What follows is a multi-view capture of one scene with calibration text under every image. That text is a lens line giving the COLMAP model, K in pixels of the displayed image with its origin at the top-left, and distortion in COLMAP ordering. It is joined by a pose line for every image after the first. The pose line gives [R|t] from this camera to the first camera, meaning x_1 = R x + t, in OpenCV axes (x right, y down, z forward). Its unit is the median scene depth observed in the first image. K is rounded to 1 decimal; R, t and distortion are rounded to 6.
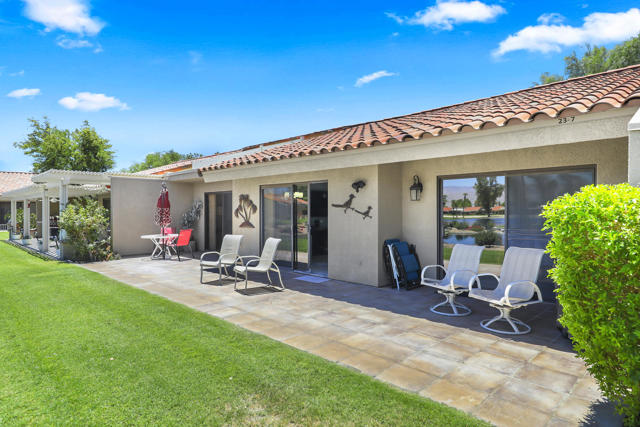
lens RADIAL K [[390.8, 0, 320.0], [0, 390.8, 213.5], [0, 0, 1]] dist [-0.001466, -0.000199]
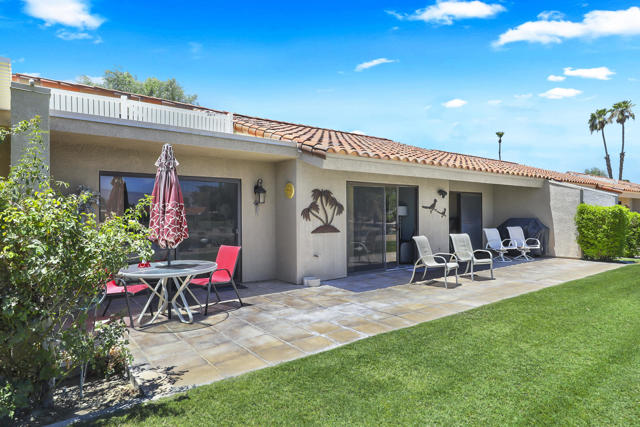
lens RADIAL K [[390.8, 0, 320.0], [0, 390.8, 213.5], [0, 0, 1]] dist [-0.001466, -0.000199]
pose [[0.085877, -0.000704, 0.996306, -0.989370], [0.008522, 0.999964, -0.000028, -0.002373], [-0.996269, 0.008493, 0.085880, 0.980486]]
